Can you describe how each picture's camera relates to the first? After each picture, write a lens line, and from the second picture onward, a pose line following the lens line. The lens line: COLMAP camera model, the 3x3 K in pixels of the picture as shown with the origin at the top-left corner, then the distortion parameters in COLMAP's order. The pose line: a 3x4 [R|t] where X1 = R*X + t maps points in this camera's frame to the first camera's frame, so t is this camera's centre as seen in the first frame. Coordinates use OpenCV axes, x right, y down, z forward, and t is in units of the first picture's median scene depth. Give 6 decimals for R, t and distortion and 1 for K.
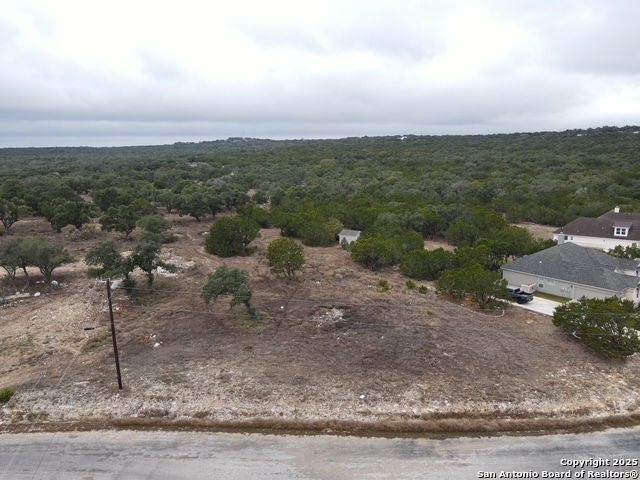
lens RADIAL K [[476.6, 0, 319.8], [0, 476.6, 237.6], [0, 0, 1]] dist [0.013958, -0.001517]
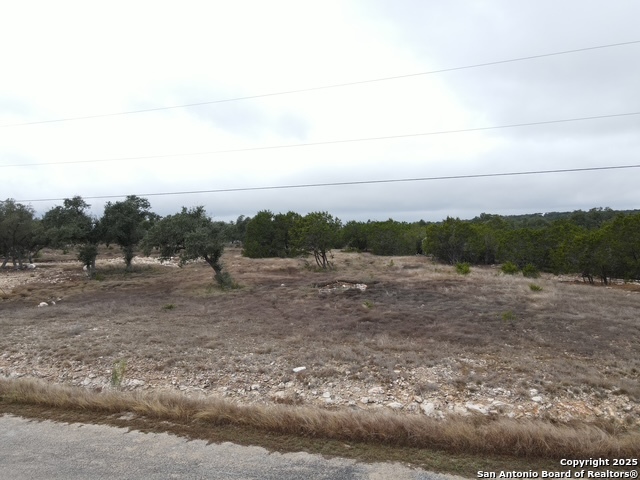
lens RADIAL K [[476.6, 0, 320.8], [0, 476.6, 241.6], [0, 0, 1]] dist [0.013958, -0.001517]
pose [[0.961004, -0.017524, -0.275979, 0.178452], [-0.033079, 0.983539, -0.177640, 0.250964], [0.274549, 0.179842, 0.944606, 0.520064]]
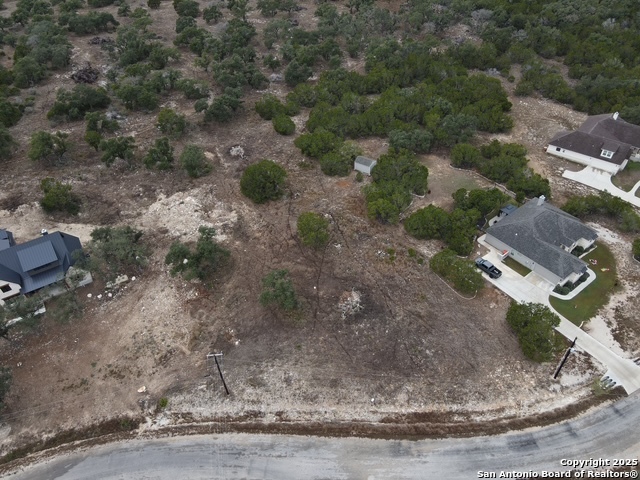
lens RADIAL K [[476.6, 0, 318.9], [0, 476.6, 241.3], [0, 0, 1]] dist [0.013958, -0.001517]
pose [[0.999679, -0.018139, -0.017660, -0.051375], [0.024751, 0.846872, 0.531220, -0.871340], [0.005320, -0.531487, 0.847050, -0.111133]]
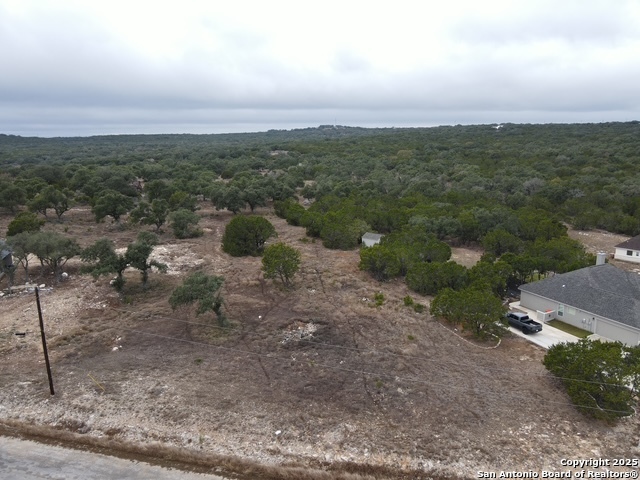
lens RADIAL K [[476.6, 0, 320.0], [0, 476.6, 239.8], [0, 0, 1]] dist [0.013958, -0.001517]
pose [[0.980456, 0.048971, -0.190545, 0.271367], [-0.043165, 0.998472, 0.034506, -0.059756], [0.191943, -0.025607, 0.981072, 0.103134]]
